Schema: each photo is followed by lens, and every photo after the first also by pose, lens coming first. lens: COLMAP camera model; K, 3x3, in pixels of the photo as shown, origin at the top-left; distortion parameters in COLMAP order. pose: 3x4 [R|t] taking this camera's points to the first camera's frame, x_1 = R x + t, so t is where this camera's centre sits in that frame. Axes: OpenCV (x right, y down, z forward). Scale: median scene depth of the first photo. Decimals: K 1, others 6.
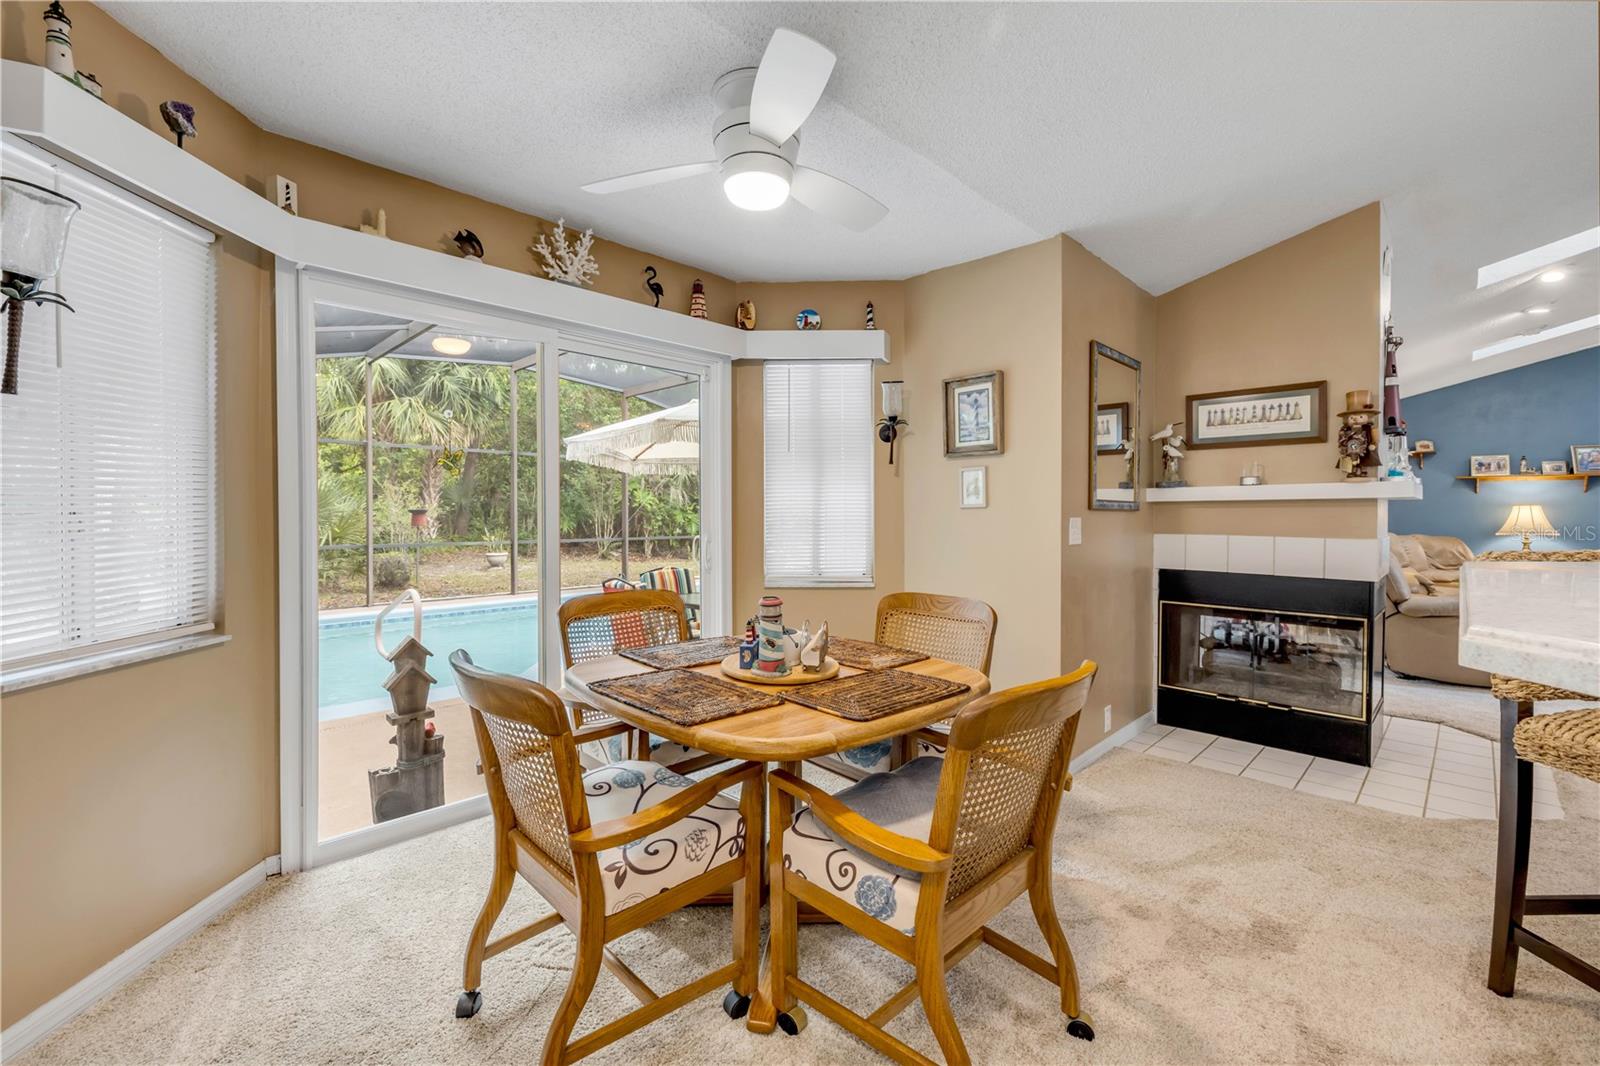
lens RADIAL K [[677.5, 0, 797.0], [0, 677.5, 519.2], [0, 0, 1]] dist [-0.002050, -0.000437]
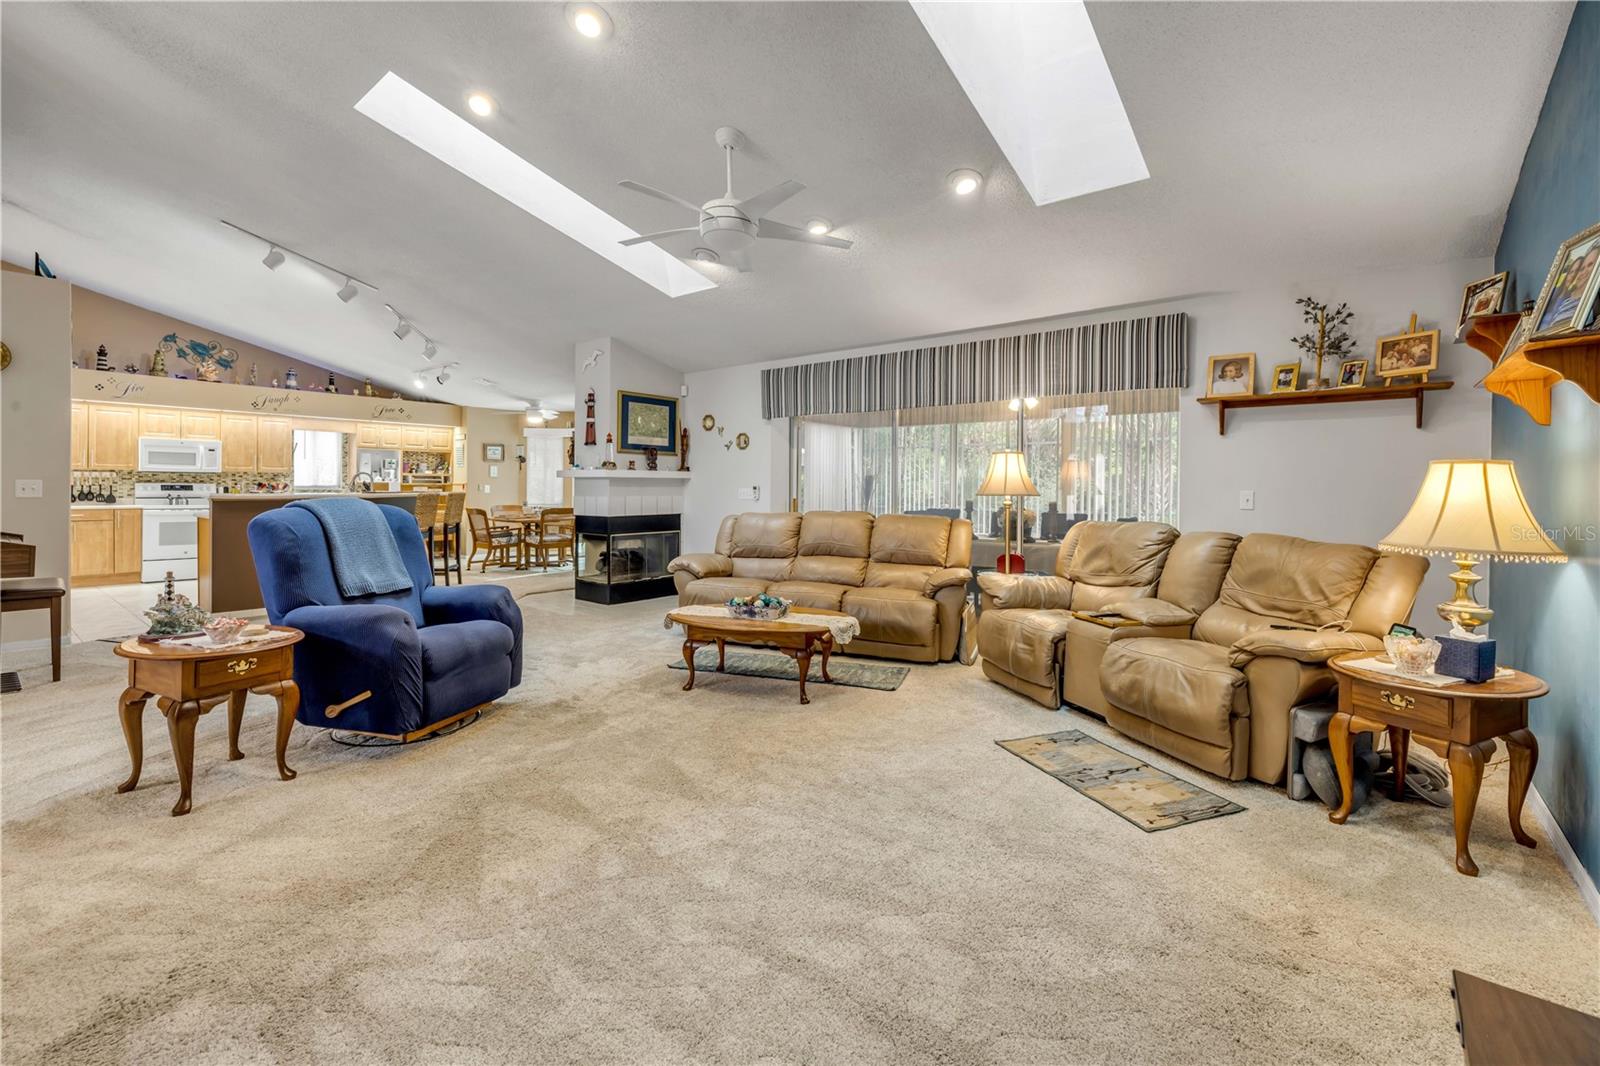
lens RADIAL K [[677.5, 0, 800.7], [0, 677.5, 487.8], [0, 0, 1]] dist [-0.002050, -0.000437]
pose [[0.107191, 0.001520, -0.994237, 2.822430], [-0.015901, 0.999874, -0.000185, -0.006751], [0.994111, 0.015829, 0.107202, 1.346709]]
